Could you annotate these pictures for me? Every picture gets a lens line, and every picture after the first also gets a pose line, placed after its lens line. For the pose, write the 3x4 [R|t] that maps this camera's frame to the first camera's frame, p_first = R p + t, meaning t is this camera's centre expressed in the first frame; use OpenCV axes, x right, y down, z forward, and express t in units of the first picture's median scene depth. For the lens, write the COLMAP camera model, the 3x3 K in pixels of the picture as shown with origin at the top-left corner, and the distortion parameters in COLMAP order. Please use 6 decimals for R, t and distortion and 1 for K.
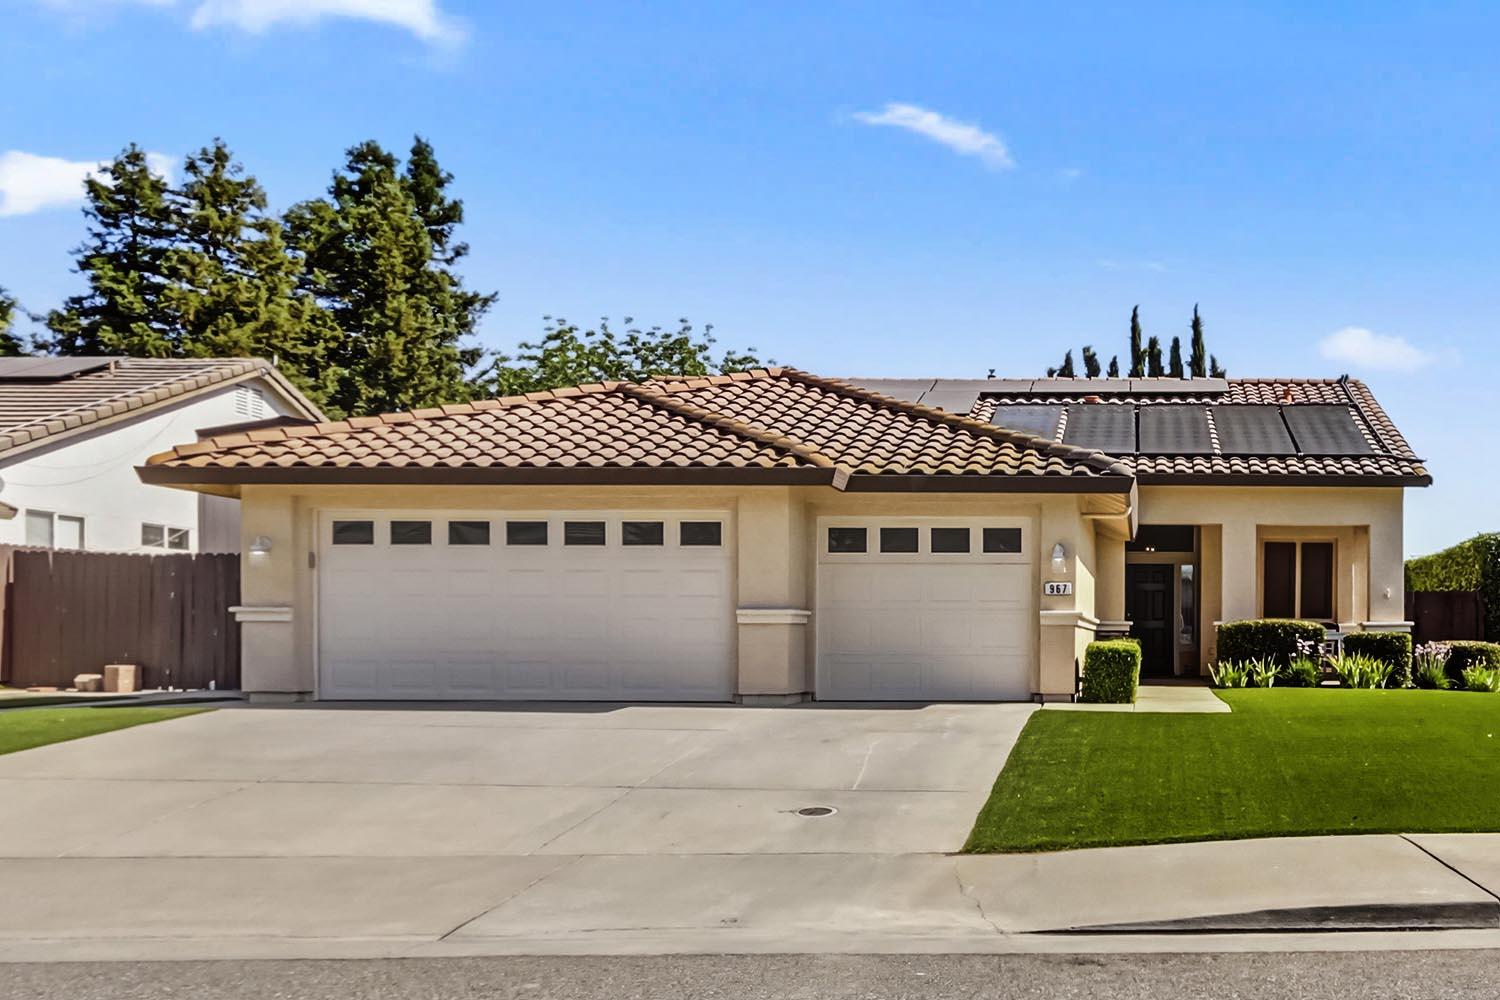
lens RADIAL K [[1341.3, 0, 645.5], [0, 1341.3, 548.6], [0, 0, 1]] dist [-0.004130, 0.003408]
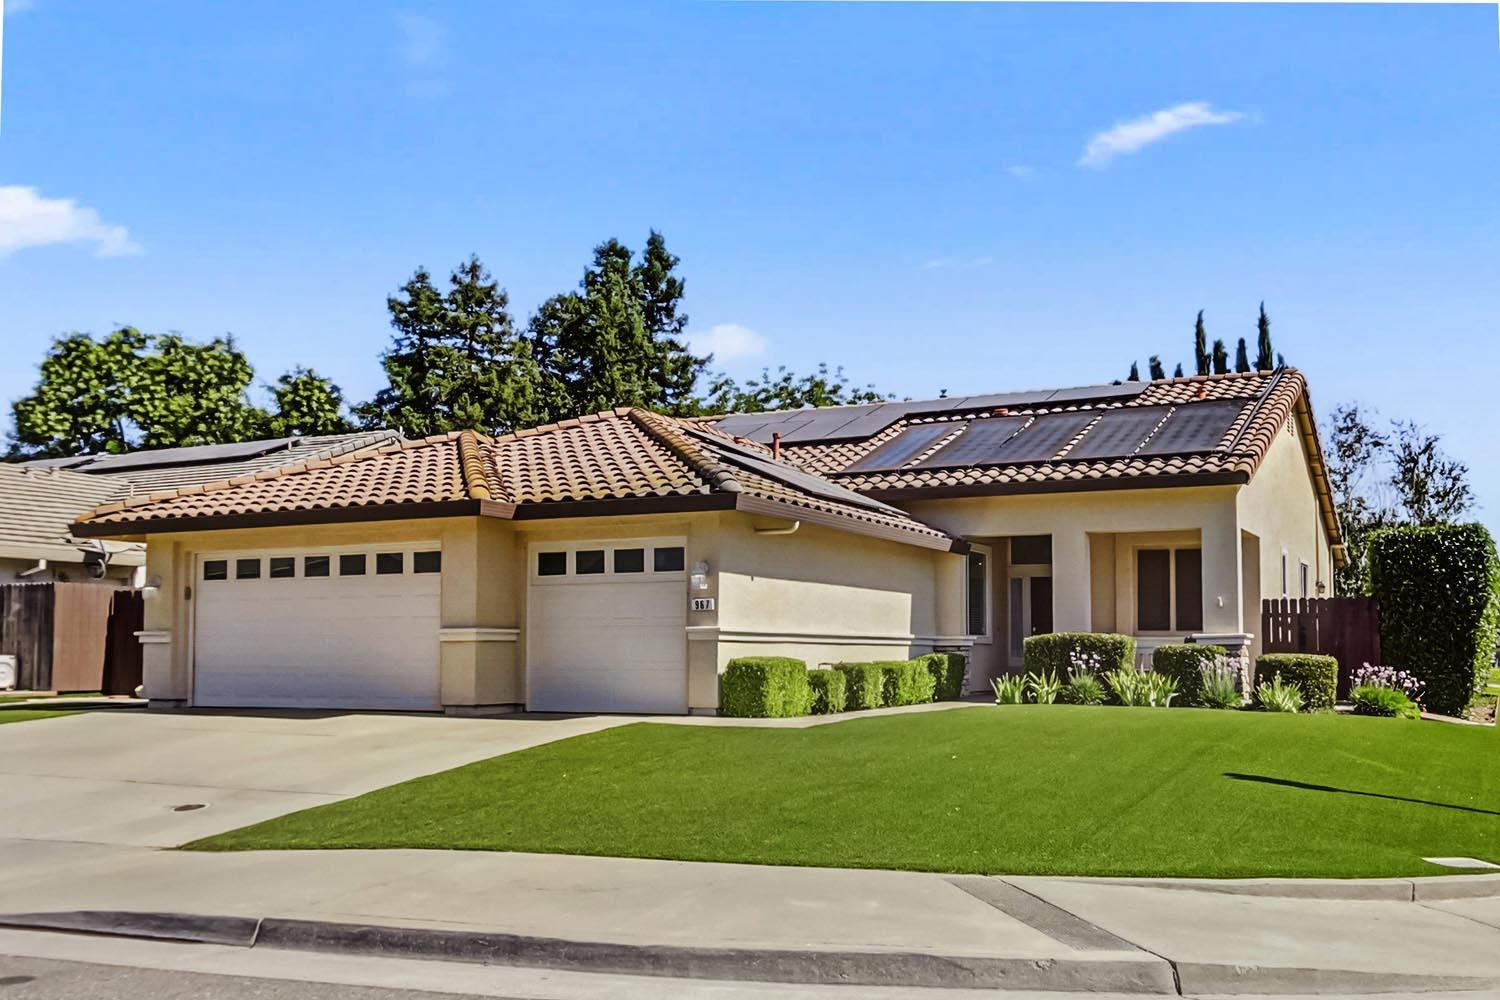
lens RADIAL K [[1166.0, 0, 541.0], [0, 1166.0, 459.5], [0, 0, 1]] dist [0.001662, 0.001041]
pose [[0.934071, -0.063685, -0.351362, 0.212324], [0.027870, 0.993968, -0.106067, 0.004336], [0.355998, 0.089282, 0.930212, 0.044317]]
